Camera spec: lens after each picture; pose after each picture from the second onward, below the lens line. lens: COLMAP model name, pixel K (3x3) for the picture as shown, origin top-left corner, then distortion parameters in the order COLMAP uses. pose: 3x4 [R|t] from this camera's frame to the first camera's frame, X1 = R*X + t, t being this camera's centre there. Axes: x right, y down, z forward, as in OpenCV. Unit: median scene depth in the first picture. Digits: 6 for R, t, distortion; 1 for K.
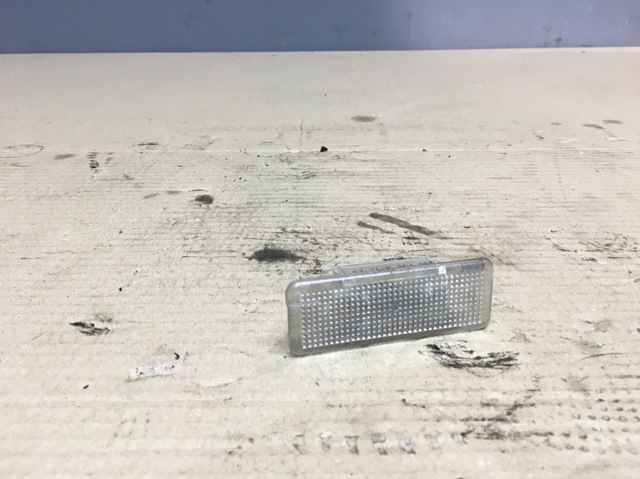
lens RADIAL K [[567.2, 0, 321.2], [0, 567.2, 237.4], [0, 0, 1]] dist [0.074543, -0.138886]
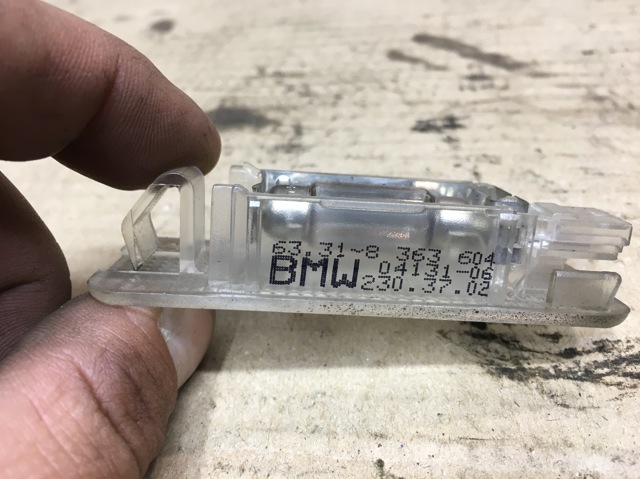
lens RADIAL K [[590.7, 0, 321.3], [0, 590.7, 243.0], [0, 0, 1]] dist [-0.013957, 0.000000]
pose [[0.981549, 0.012875, -0.190777, 0.133253], [0.041364, 0.959808, 0.277591, -0.010806], [0.186683, -0.280361, 0.941566, 0.428938]]
